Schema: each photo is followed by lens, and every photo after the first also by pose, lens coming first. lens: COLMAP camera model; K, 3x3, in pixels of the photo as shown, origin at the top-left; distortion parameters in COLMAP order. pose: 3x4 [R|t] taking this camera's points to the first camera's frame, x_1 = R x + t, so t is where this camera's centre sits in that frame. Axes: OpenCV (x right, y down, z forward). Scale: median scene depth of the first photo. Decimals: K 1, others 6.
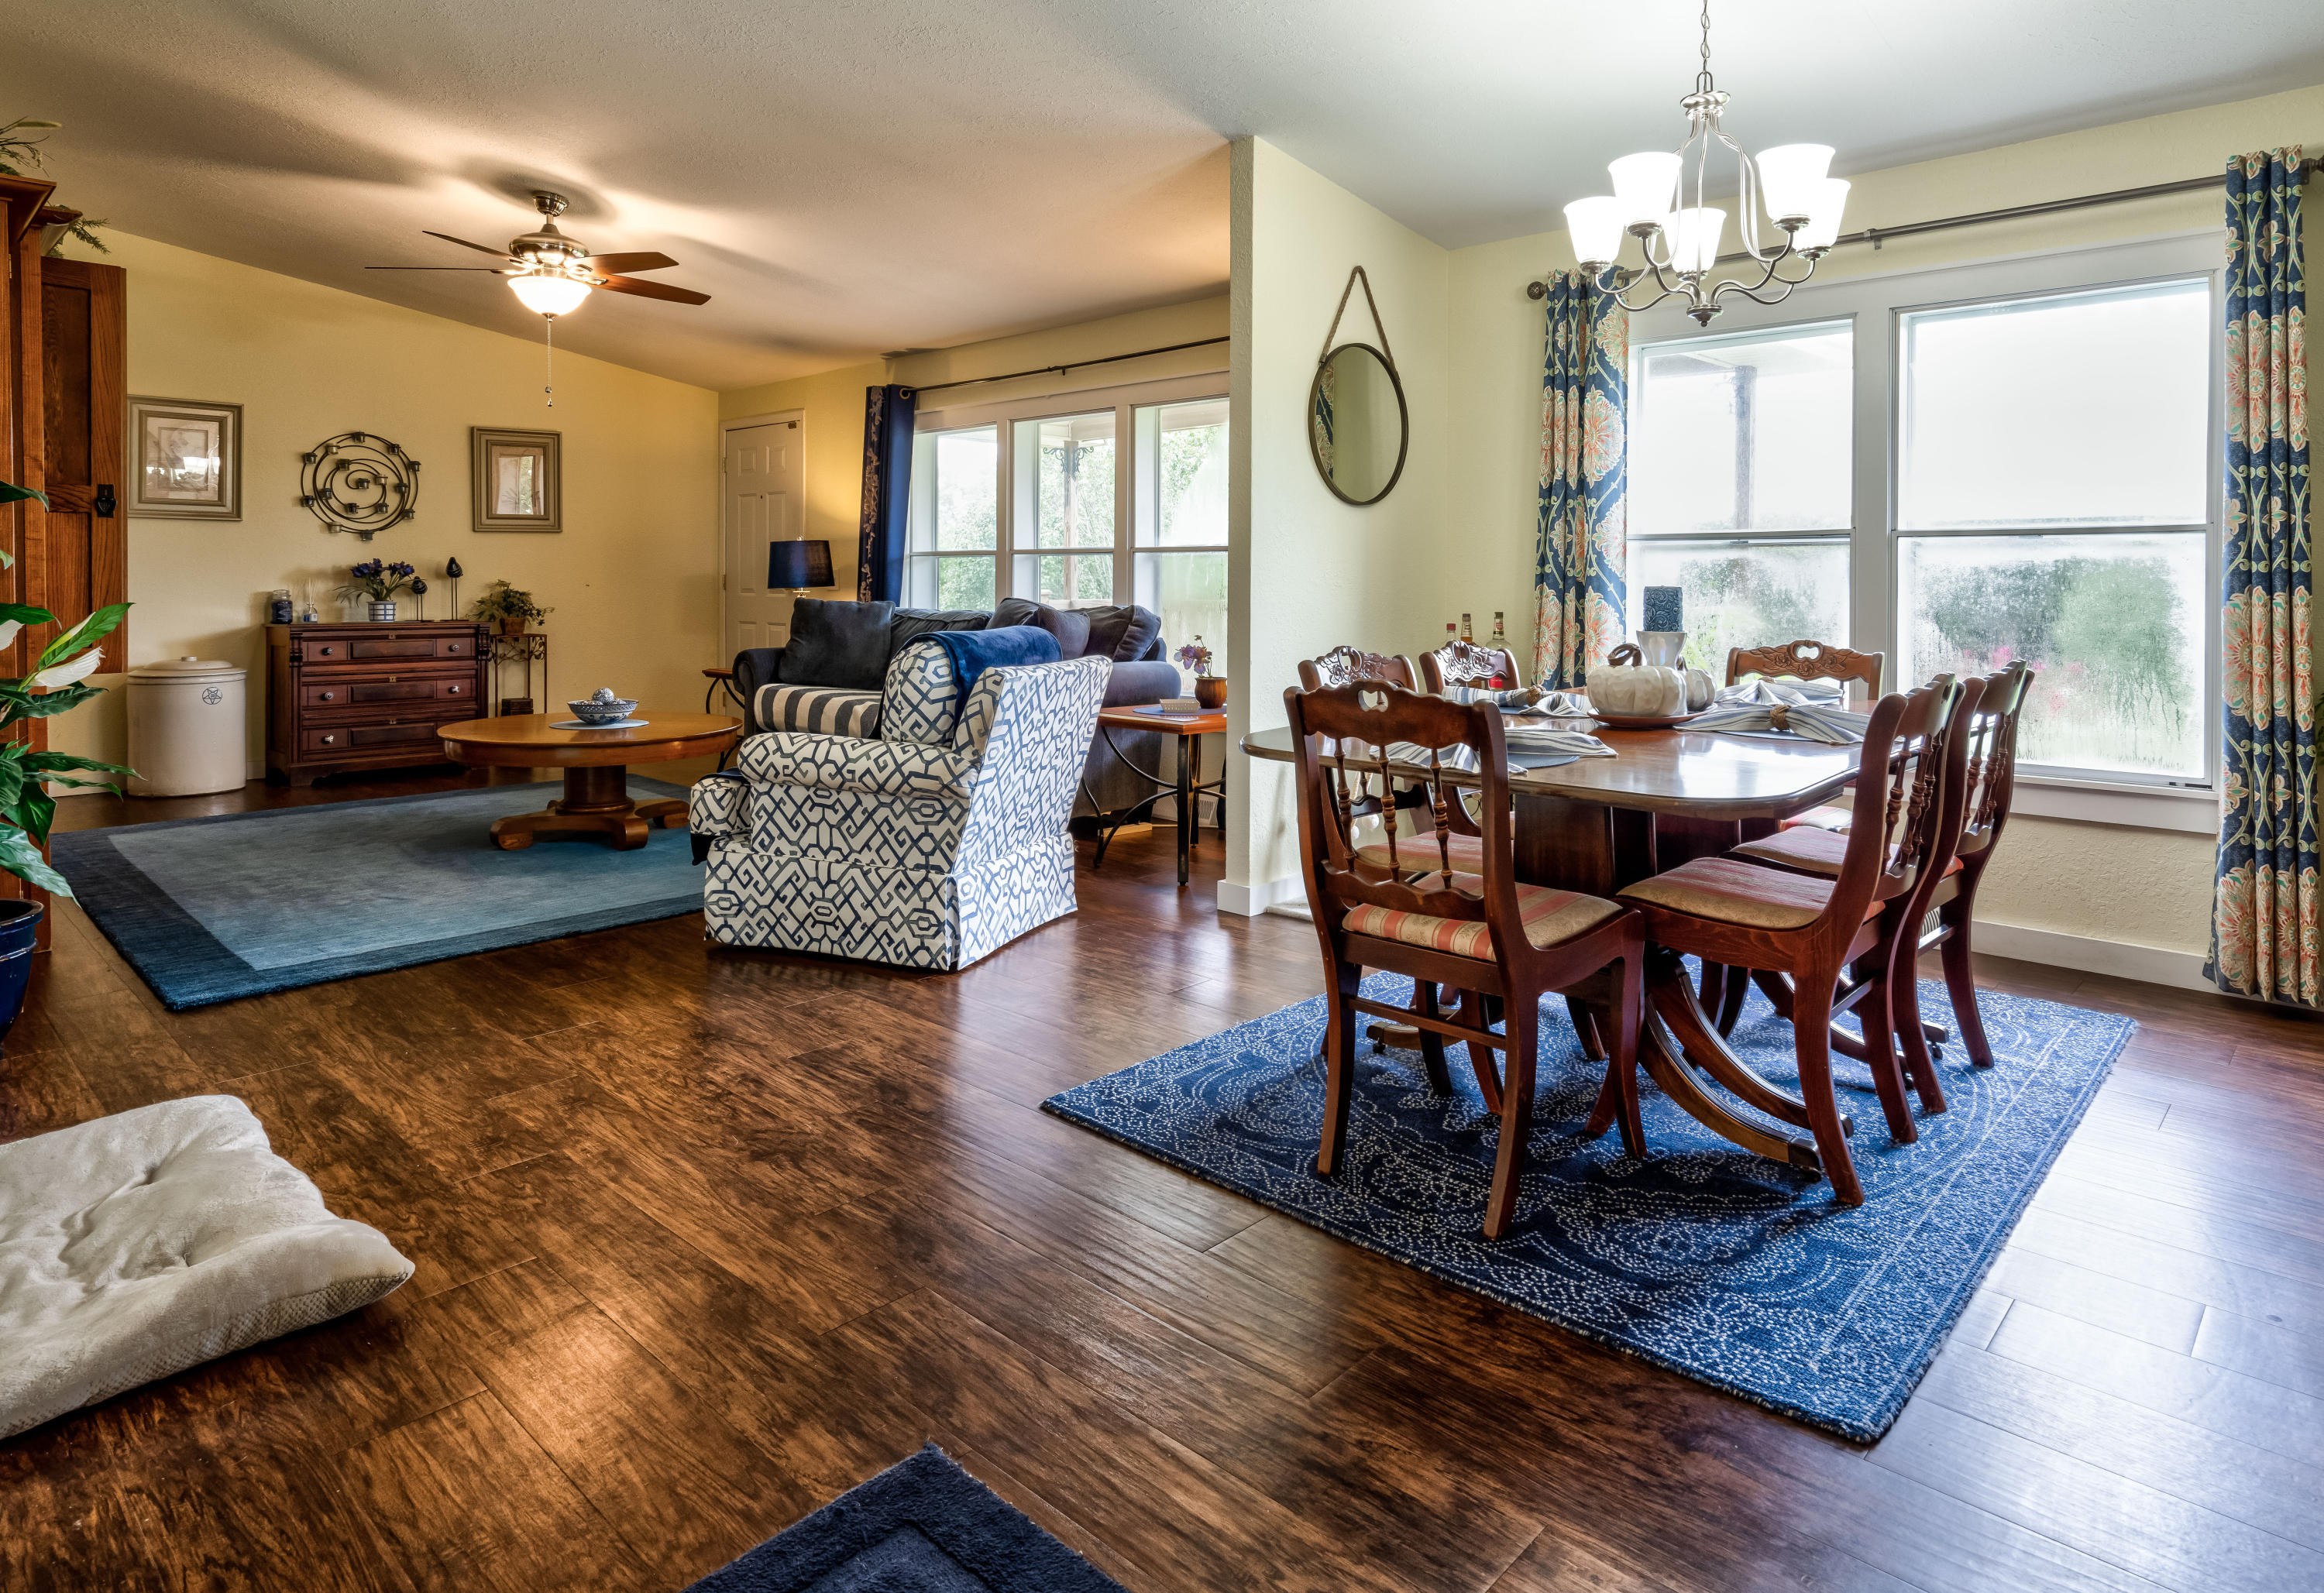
lens RADIAL K [[1338.4, 0, 1207.7], [0, 1338.4, 589.0], [0, 0, 1]] dist [-0.000560, 0.000904]
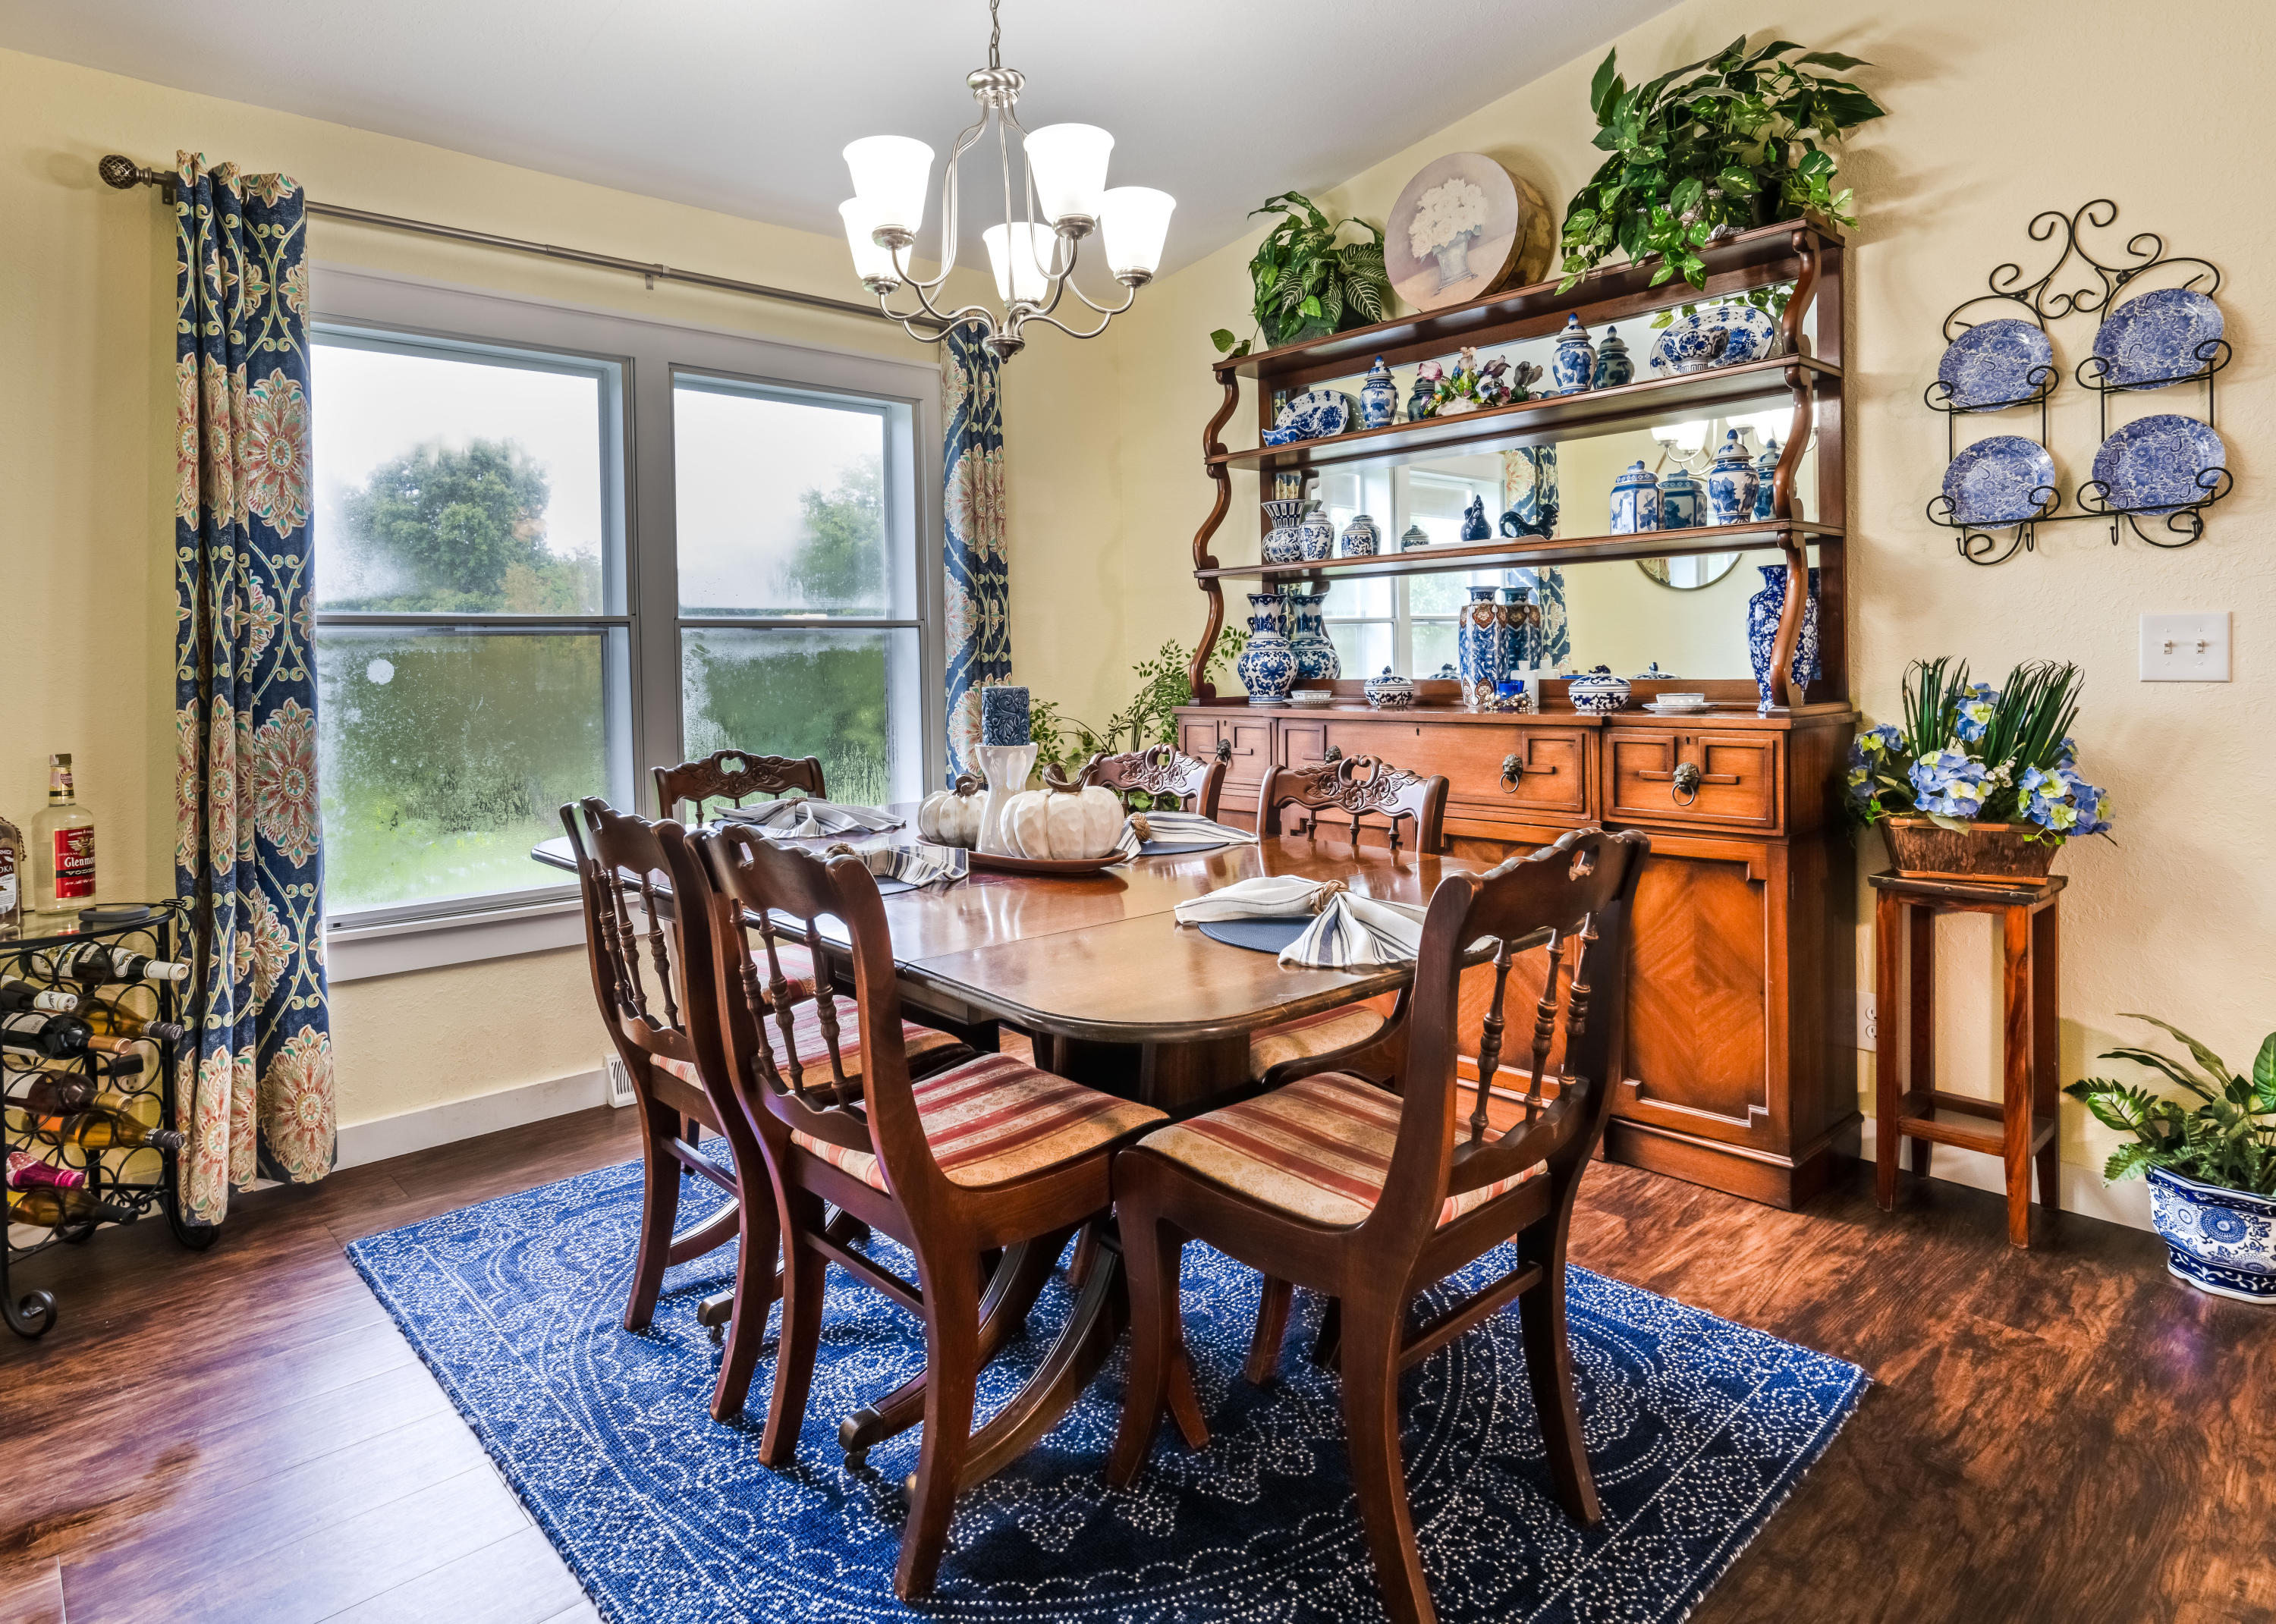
lens RADIAL K [[1272.8, 0, 1130.3], [0, 1272.8, 684.3], [0, 0, 1]] dist [-0.018930, 0.012901]
pose [[0.098786, -0.026591, 0.994753, -0.305087], [0.025401, 0.999385, 0.024192, -0.015156], [-0.994784, 0.022878, 0.099401, 0.675231]]
